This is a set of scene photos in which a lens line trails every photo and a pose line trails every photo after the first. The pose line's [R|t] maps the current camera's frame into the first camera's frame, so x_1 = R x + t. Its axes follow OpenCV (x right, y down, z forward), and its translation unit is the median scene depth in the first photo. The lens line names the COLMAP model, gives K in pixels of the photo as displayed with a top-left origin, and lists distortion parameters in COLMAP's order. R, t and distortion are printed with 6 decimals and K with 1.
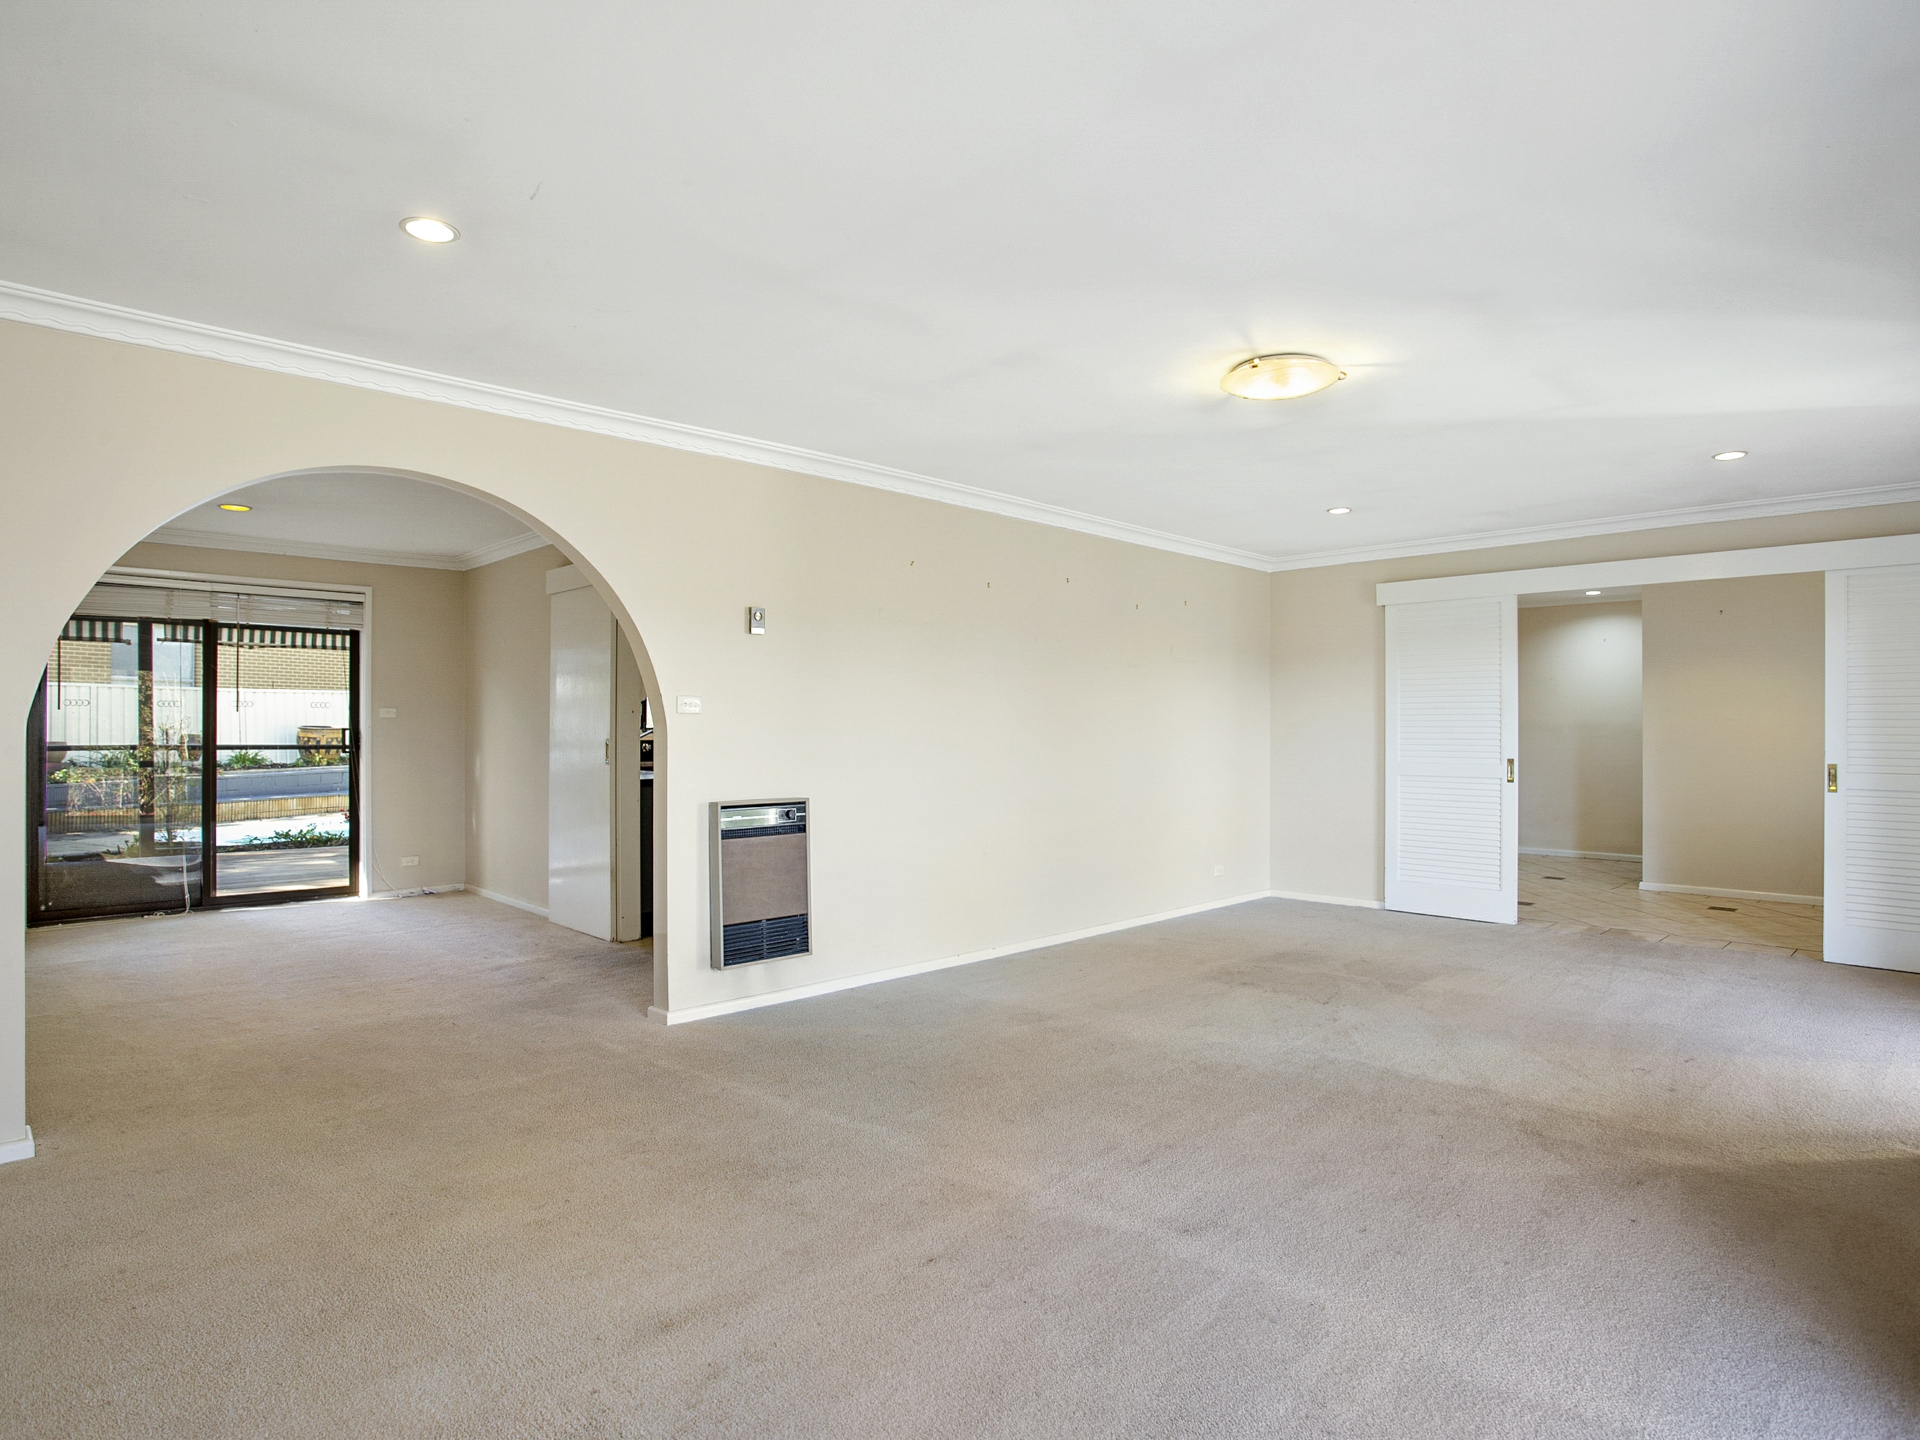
lens RADIAL K [[1087.0, 0, 964.0], [0, 1087.0, 724.1], [0, 0, 1]] dist [-0.050585, 0.010479]
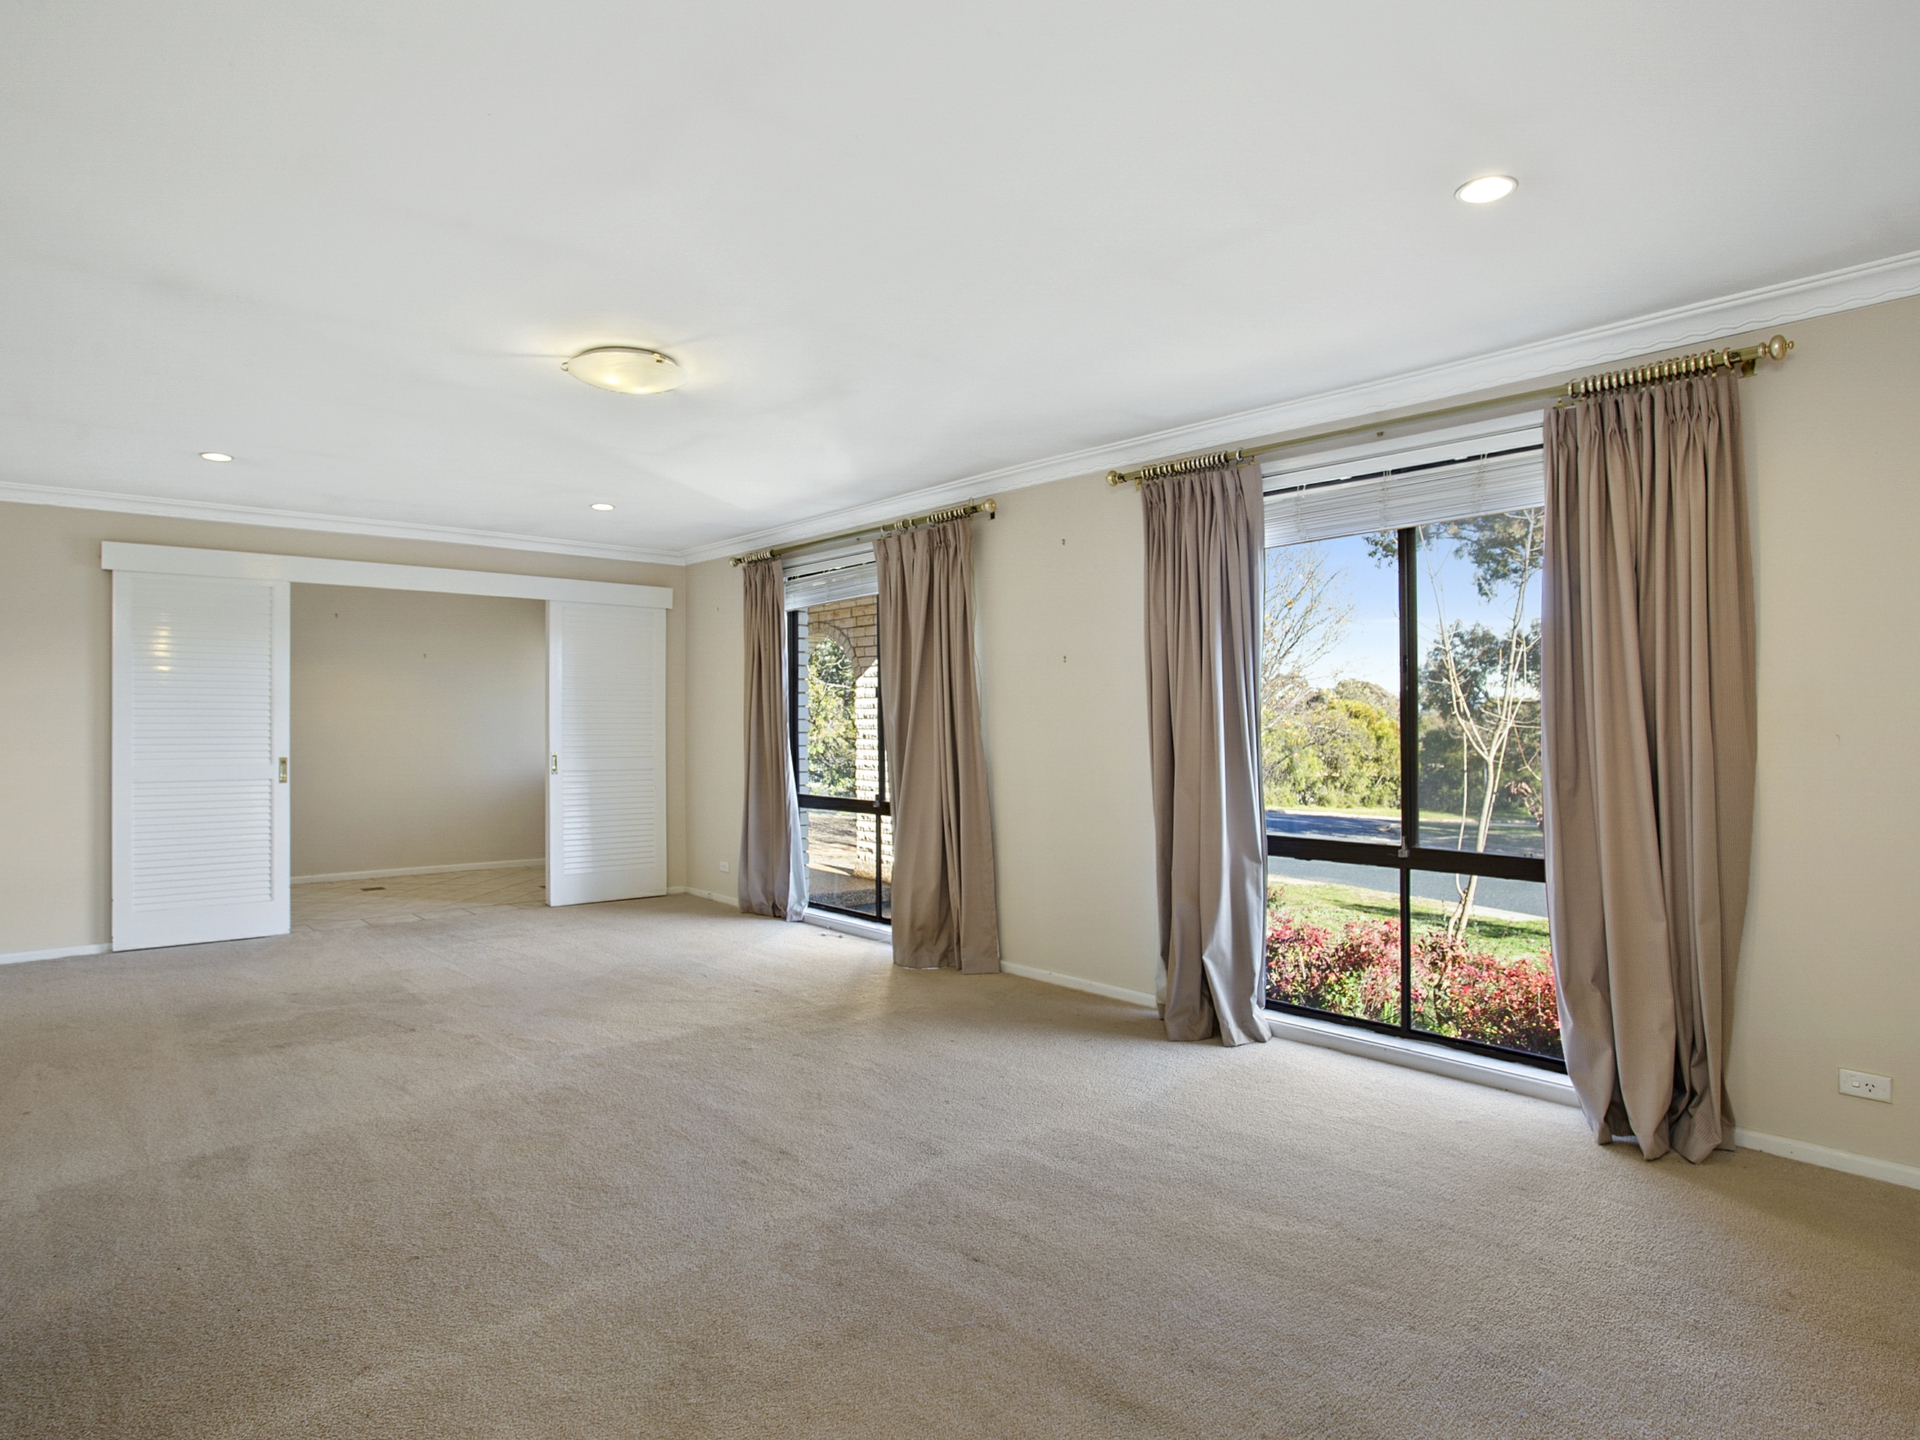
lens RADIAL K [[1087.0, 0, 965.6], [0, 1087.0, 712.0], [0, 0, 1]] dist [-0.050585, 0.010479]
pose [[0.067445, 0.012150, 0.997649, -0.573268], [-0.002961, 0.999924, -0.011978, 0.004401], [-0.997719, -0.002146, 0.067476, 0.529622]]
